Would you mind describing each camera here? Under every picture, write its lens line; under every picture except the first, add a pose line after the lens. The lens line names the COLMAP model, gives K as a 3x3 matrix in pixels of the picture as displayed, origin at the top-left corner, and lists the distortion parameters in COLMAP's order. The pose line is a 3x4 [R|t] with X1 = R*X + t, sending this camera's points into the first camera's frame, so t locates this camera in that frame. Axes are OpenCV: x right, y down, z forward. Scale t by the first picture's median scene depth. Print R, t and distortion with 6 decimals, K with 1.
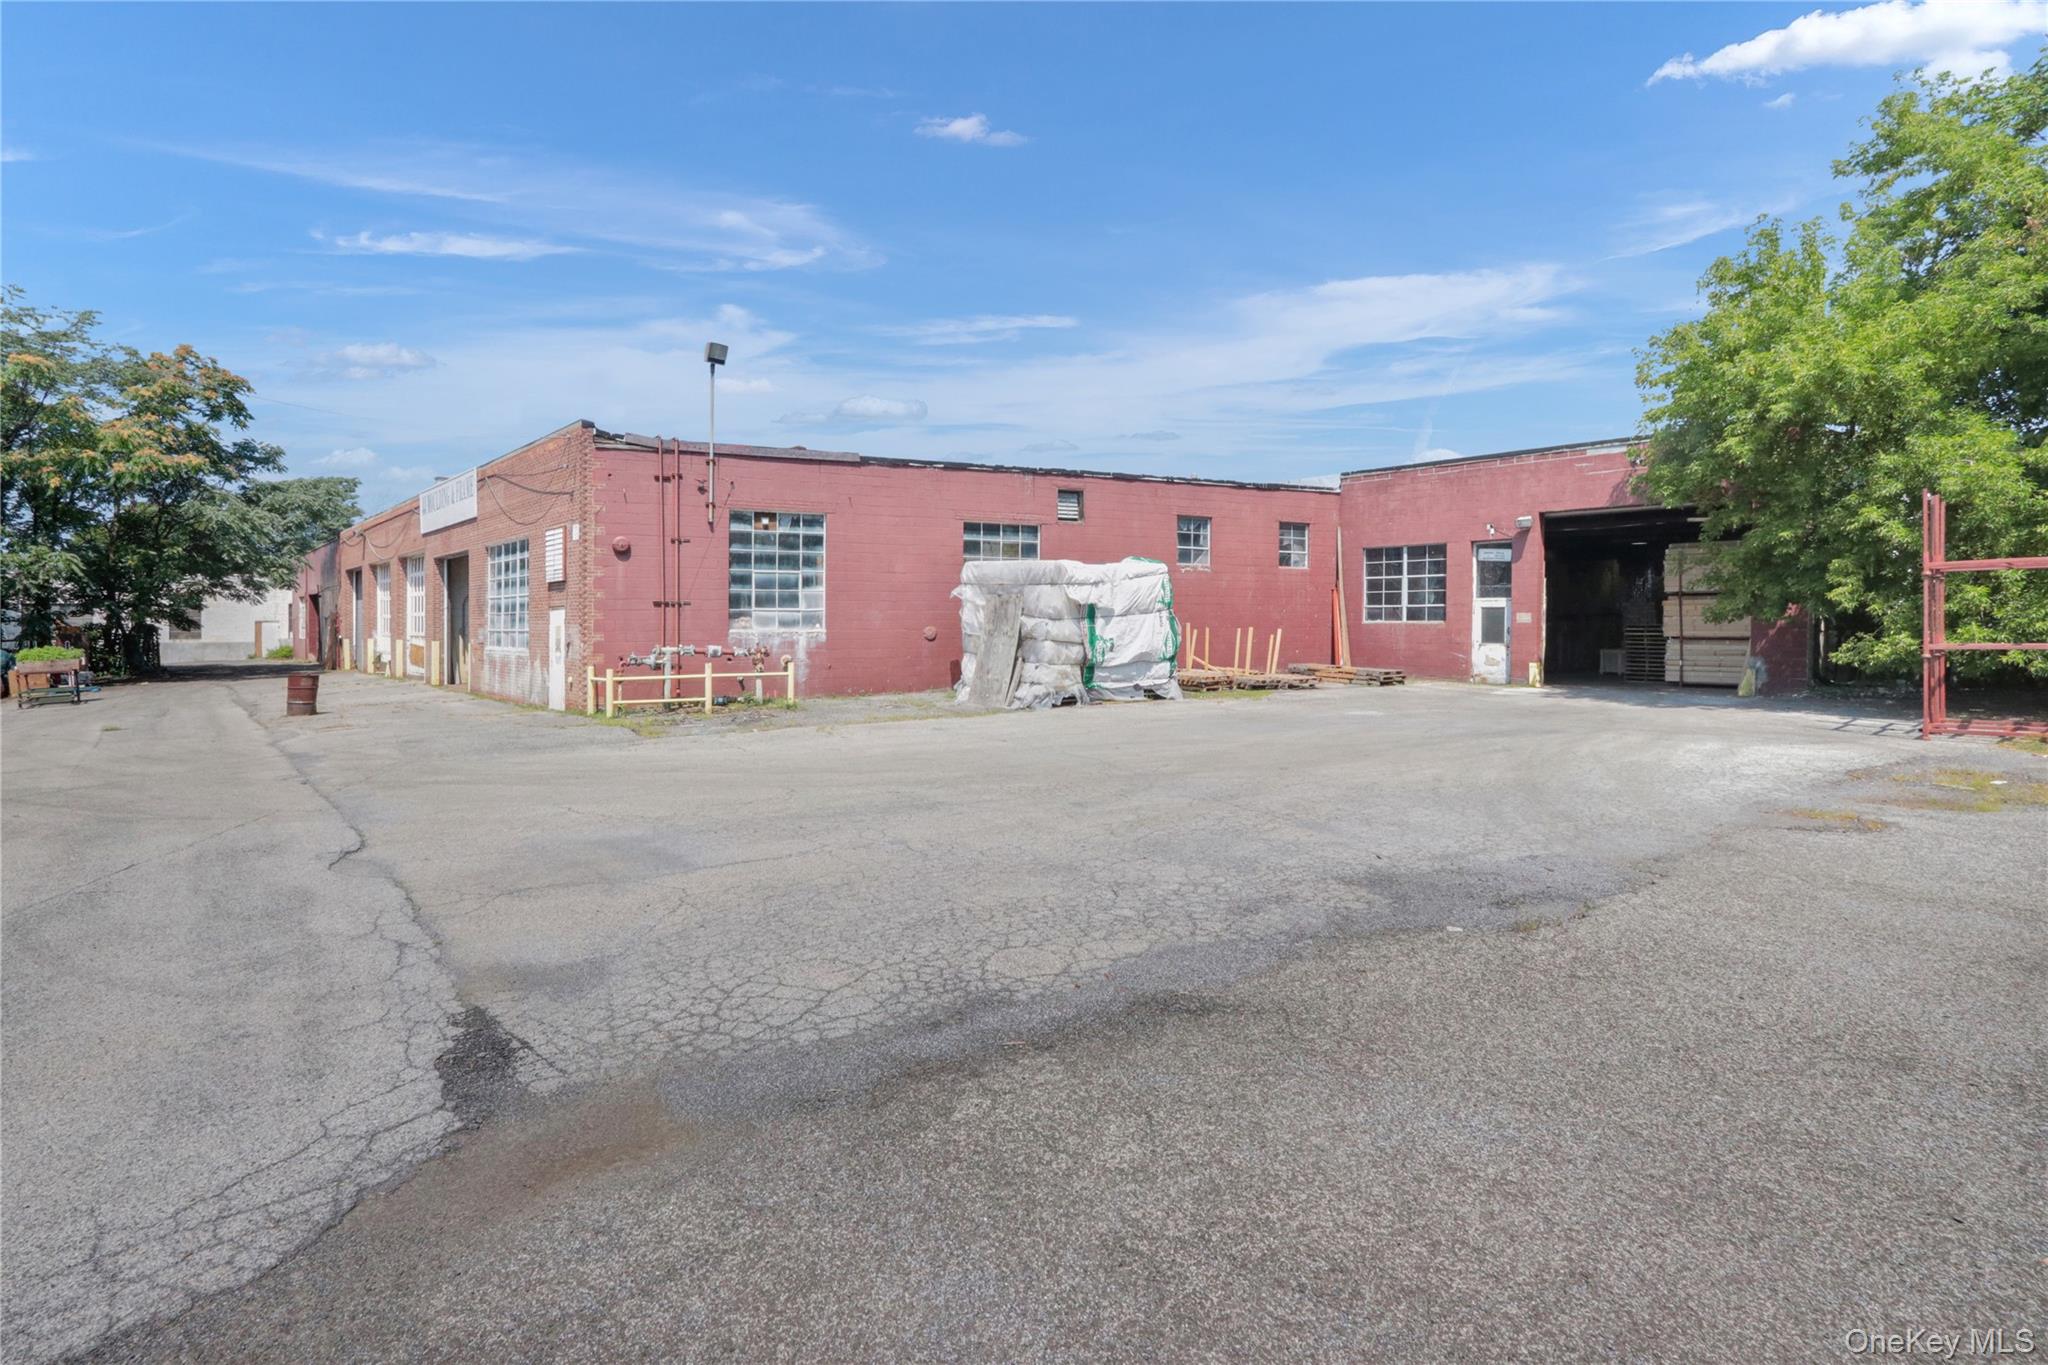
lens RADIAL K [[1021.7, 0, 970.2], [0, 1021.7, 636.3], [0, 0, 1]] dist [-0.004284, -0.003223]
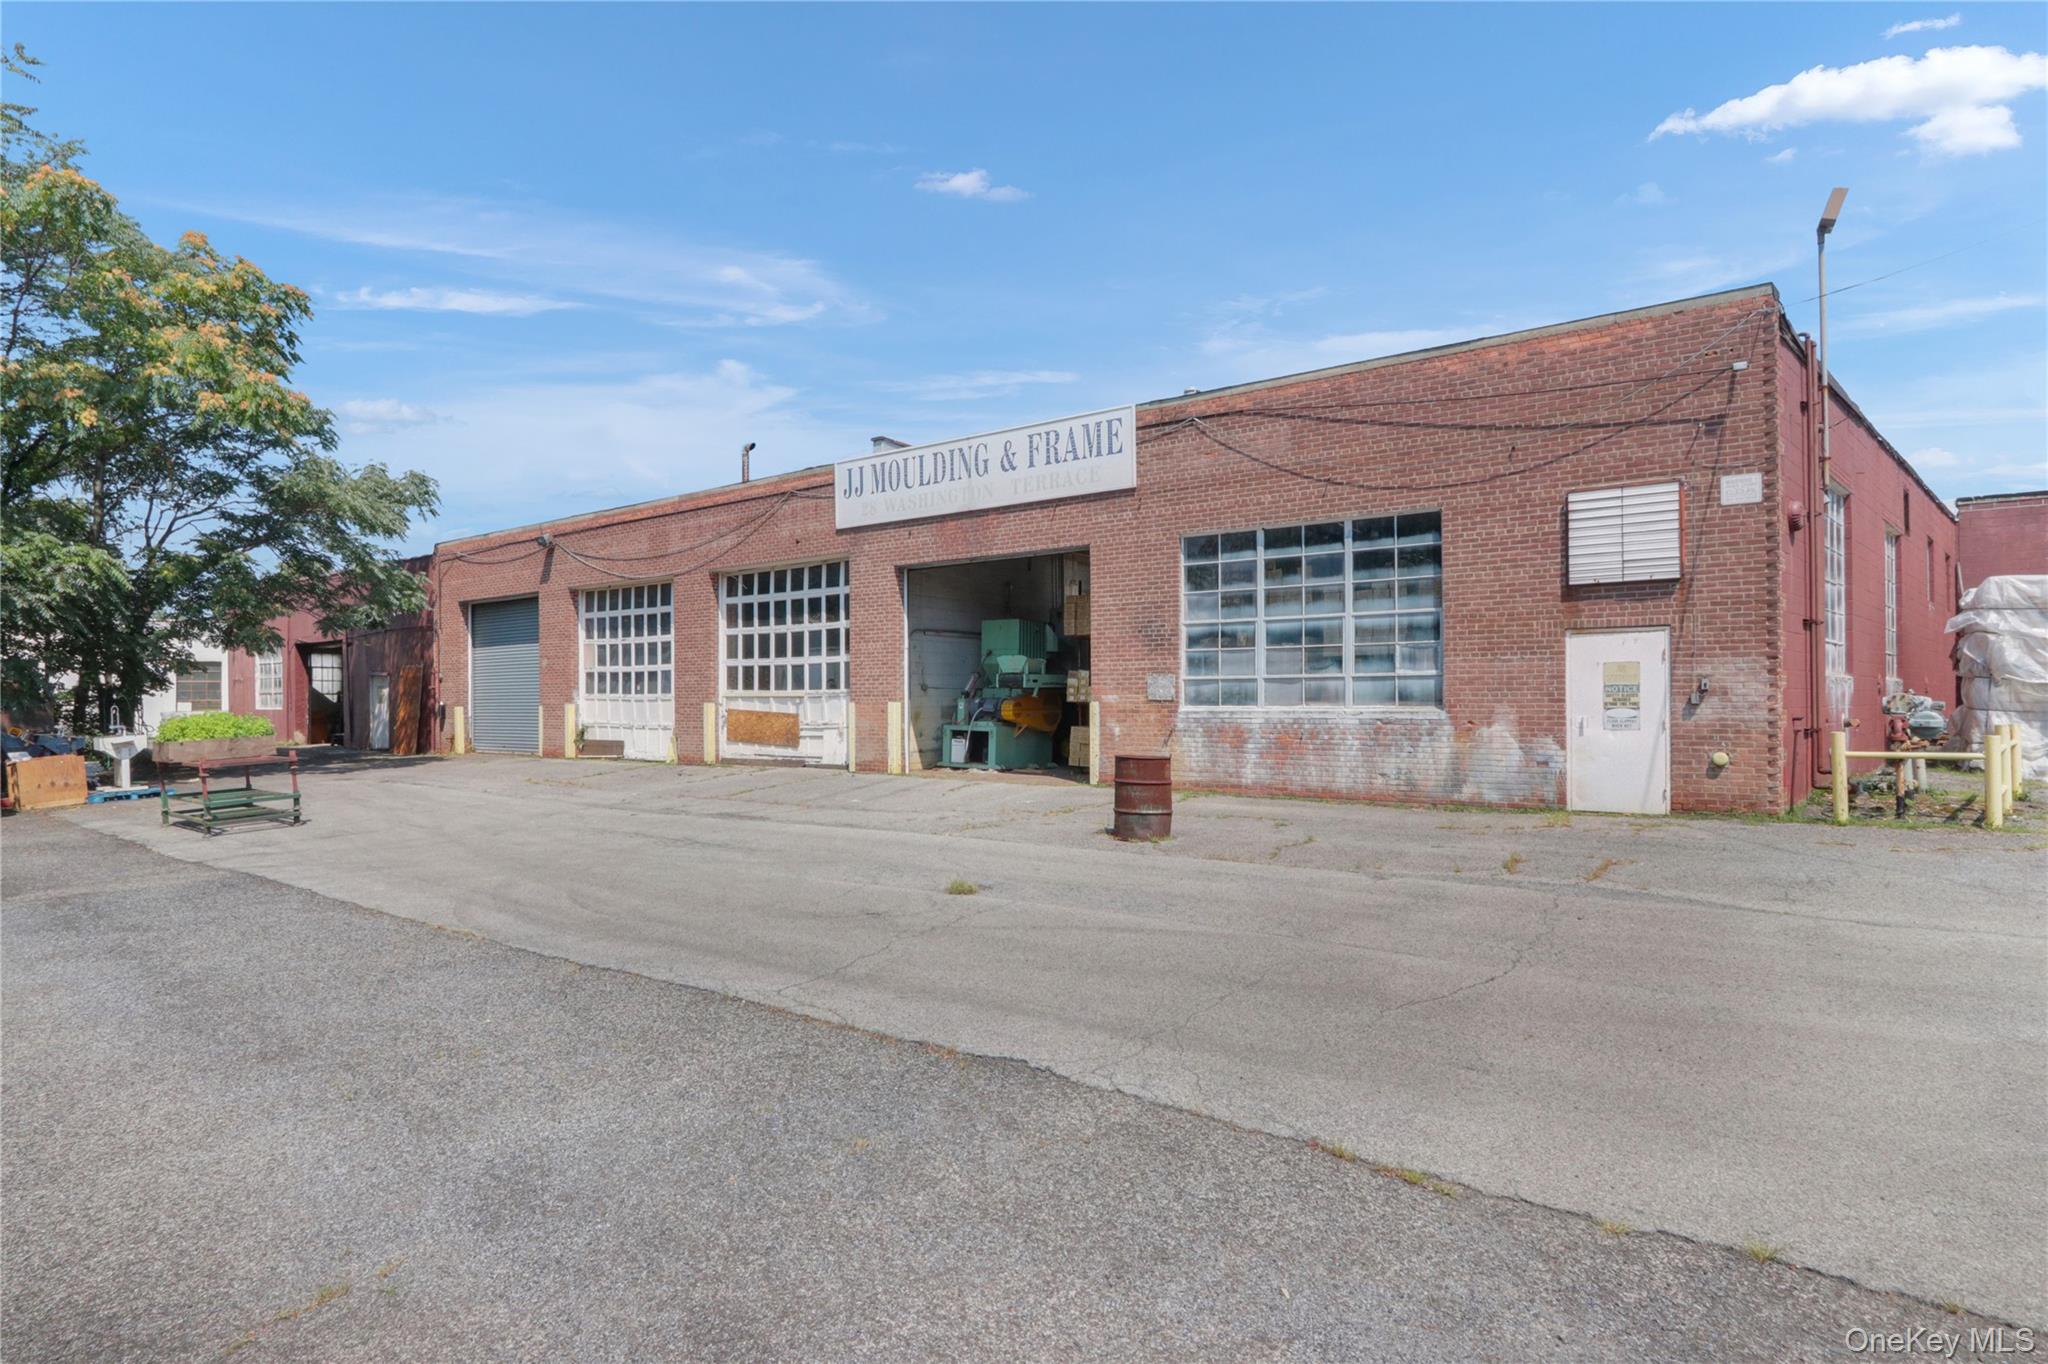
lens RADIAL K [[1021.7, 0, 989.4], [0, 1021.7, 695.8], [0, 0, 1]] dist [-0.004284, -0.003223]
pose [[0.970232, -0.004056, 0.242144, -0.760748], [0.007170, 0.999902, -0.011983, 0.010531], [-0.242072, 0.013362, 0.970166, 0.483319]]
